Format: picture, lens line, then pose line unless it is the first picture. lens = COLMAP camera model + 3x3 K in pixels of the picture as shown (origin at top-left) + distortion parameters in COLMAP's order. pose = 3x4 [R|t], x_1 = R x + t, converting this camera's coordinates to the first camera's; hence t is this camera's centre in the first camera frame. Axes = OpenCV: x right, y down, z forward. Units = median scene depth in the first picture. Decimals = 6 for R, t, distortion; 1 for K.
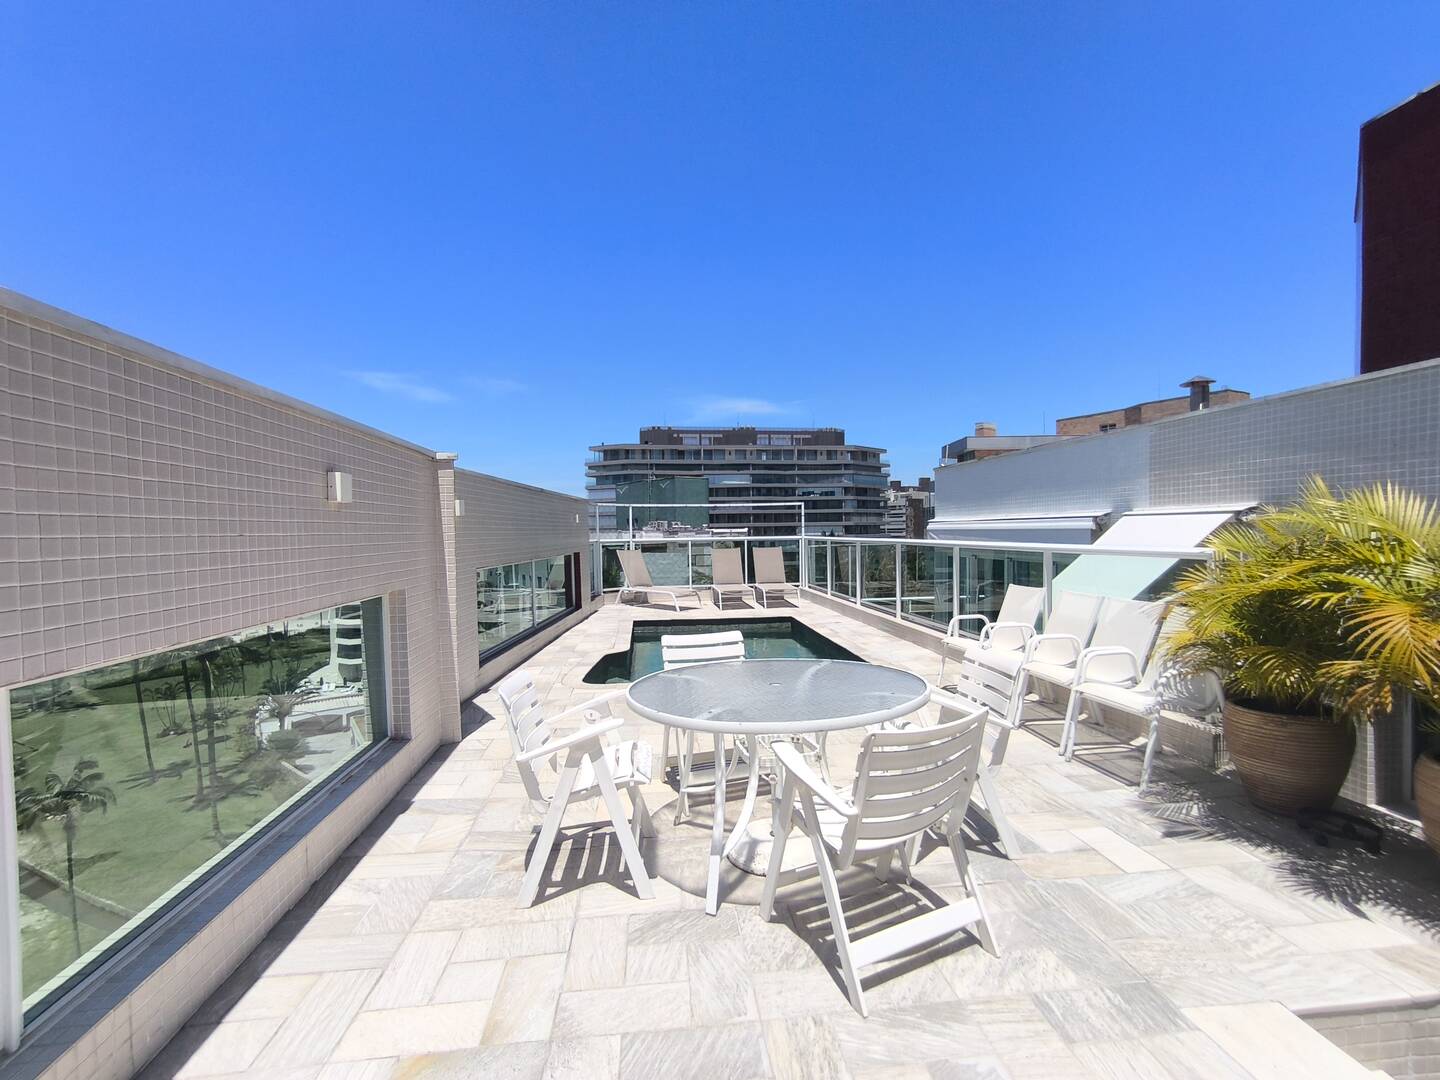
lens RADIAL K [[660.8, 0, 712.4], [0, 660.8, 542.3], [0, 0, 1]] dist [-0.003060, 0.000699]
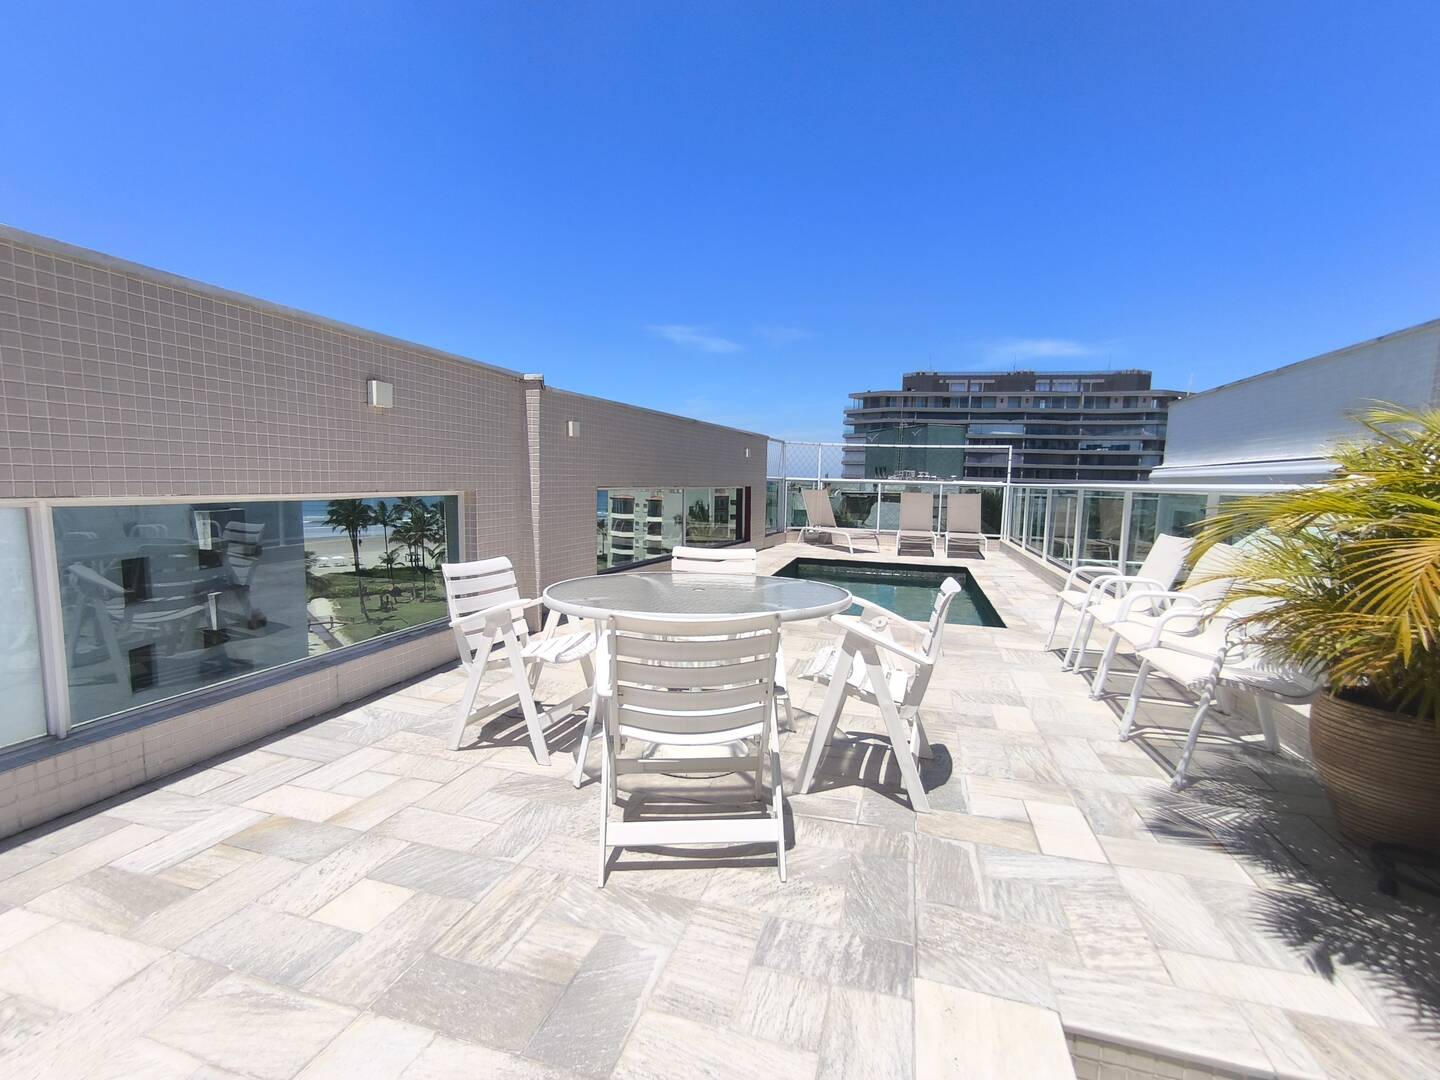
lens RADIAL K [[665.1, 0, 720.0], [0, 665.1, 540.0], [0, 0, 1]] dist [-0.030703, 0.016498]
pose [[0.926065, 0.073261, -0.370184, 0.324077], [-0.046970, 0.995723, 0.079557, 0.039198], [0.374429, -0.056287, 0.925546, 0.066111]]
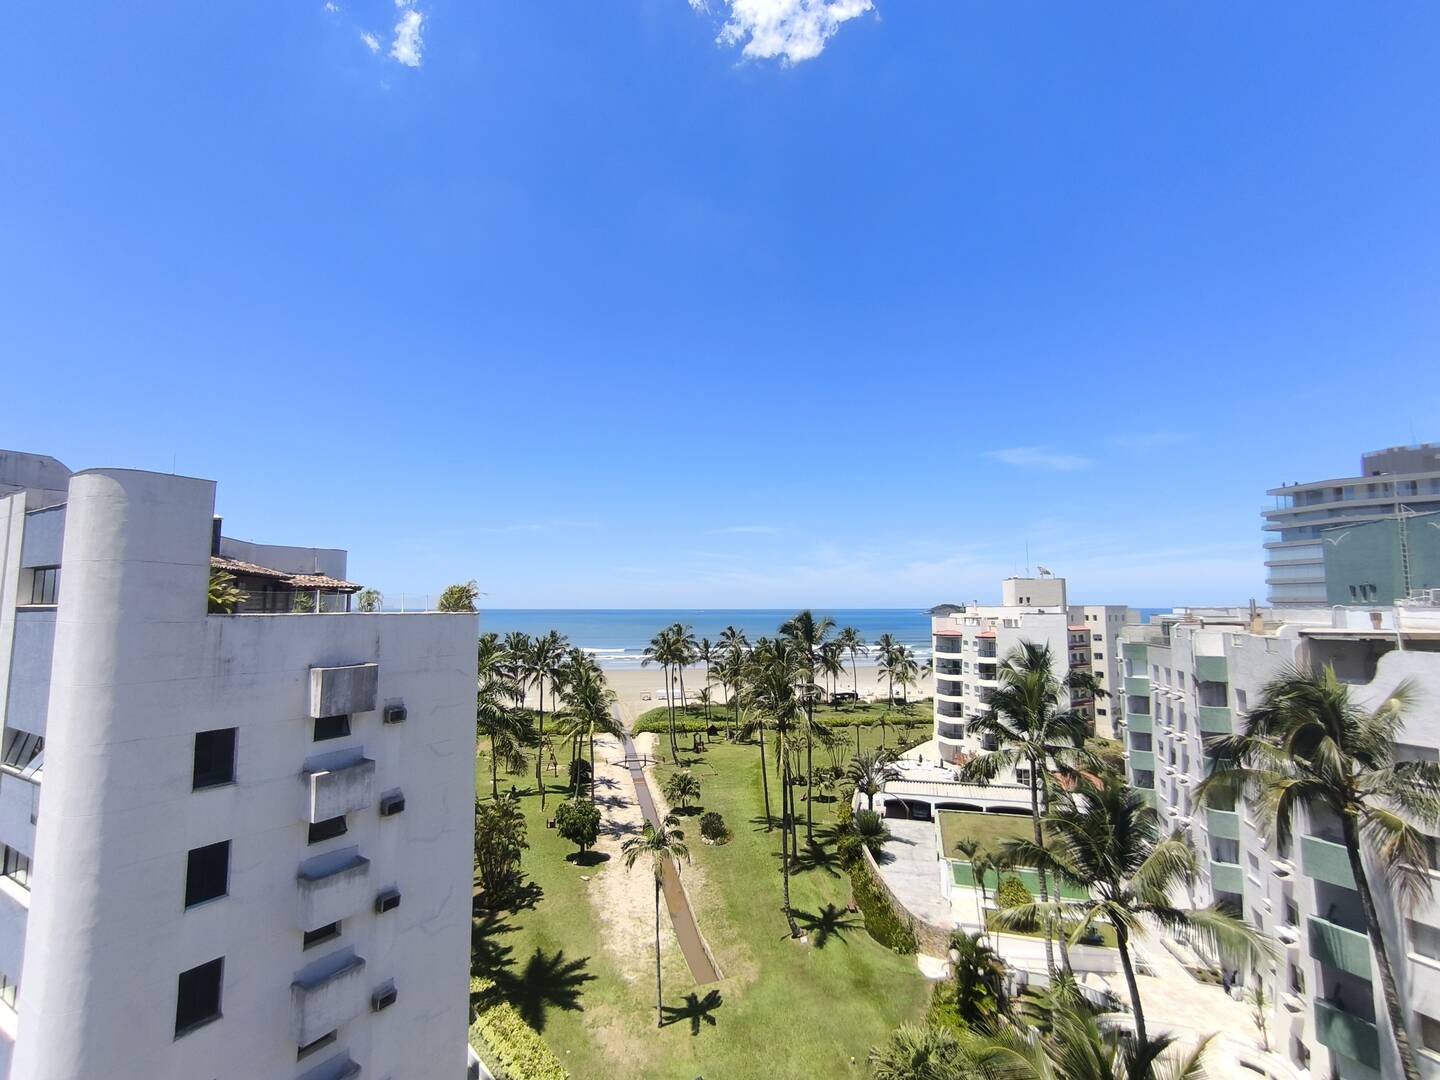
lens RADIAL K [[660.8, 0, 712.4], [0, 660.8, 542.3], [0, 0, 1]] dist [-0.003060, 0.000699]
pose [[0.627939, -0.059014, -0.776022, -0.192265], [-0.027142, 0.994854, -0.097618, 0.004209], [0.777789, 0.082361, 0.623106, 1.507042]]
